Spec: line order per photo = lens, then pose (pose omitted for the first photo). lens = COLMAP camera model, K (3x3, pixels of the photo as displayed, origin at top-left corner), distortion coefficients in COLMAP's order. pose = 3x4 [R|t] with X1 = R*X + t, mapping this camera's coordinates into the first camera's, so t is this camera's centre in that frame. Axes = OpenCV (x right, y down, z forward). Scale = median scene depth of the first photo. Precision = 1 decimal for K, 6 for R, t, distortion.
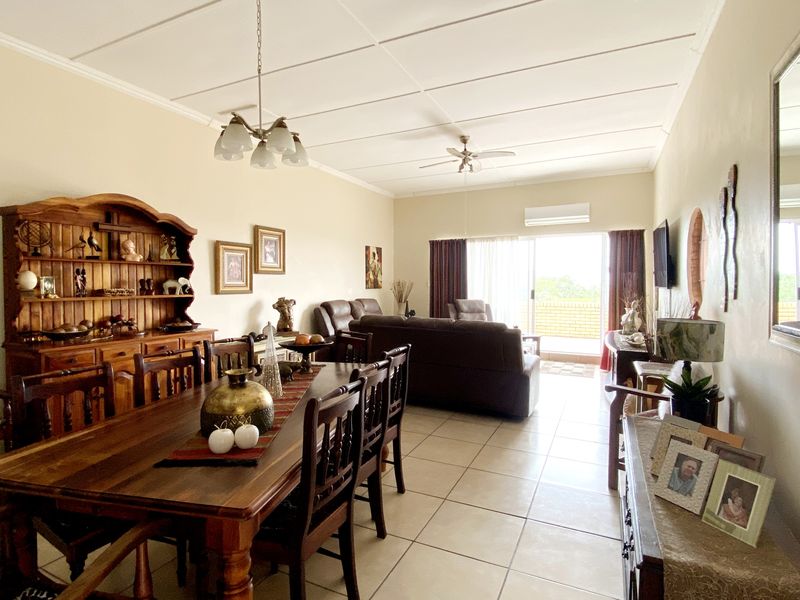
lens RADIAL K [[430.8, 0, 401.4], [0, 430.8, 299.6], [0, 0, 1]] dist [0.044090, -0.044408]
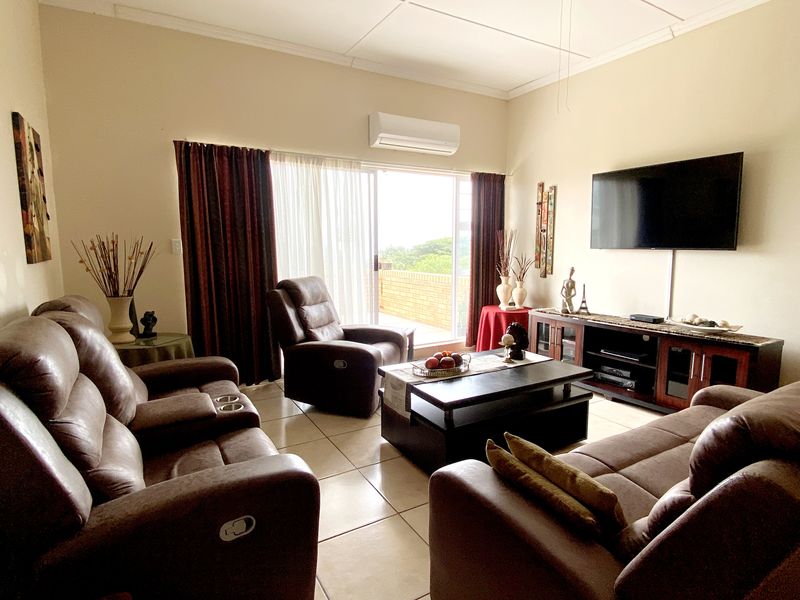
lens RADIAL K [[430.8, 0, 401.4], [0, 430.8, 299.6], [0, 0, 1]] dist [0.044090, -0.044408]
pose [[0.548962, -0.106347, 0.829055, -0.192021], [0.035890, 0.993957, 0.103735, -0.022056], [-0.835077, -0.027192, 0.549461, 0.627692]]
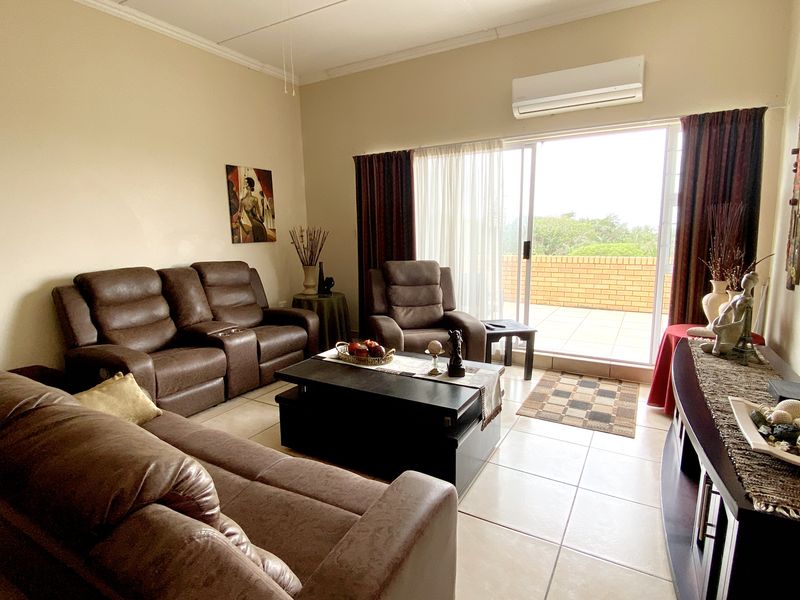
lens RADIAL K [[440.4, 0, 408.4], [0, 440.4, 299.6], [0, 0, 1]] dist [0.019556, -0.002149]
pose [[0.998081, -0.005265, -0.061694, 0.186089], [0.012700, 0.992601, 0.120759, -0.018823], [0.060602, -0.121311, 0.990763, 0.429235]]
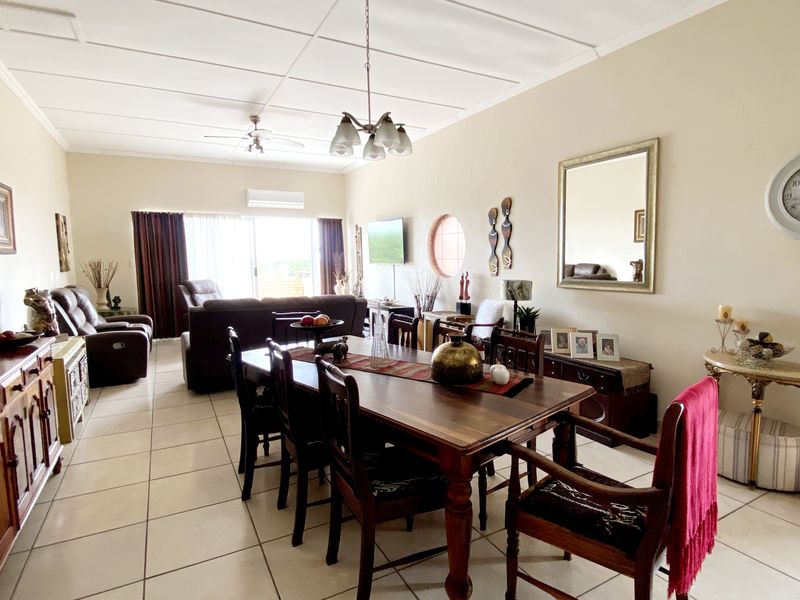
lens RADIAL K [[430.8, 0, 401.4], [0, 430.8, 299.6], [0, 0, 1]] dist [0.044090, -0.044408]
pose [[0.575590, -0.086557, 0.813145, -0.358718], [0.041219, 0.996189, 0.076864, -0.011211], [-0.816699, -0.010725, 0.576964, 0.093956]]
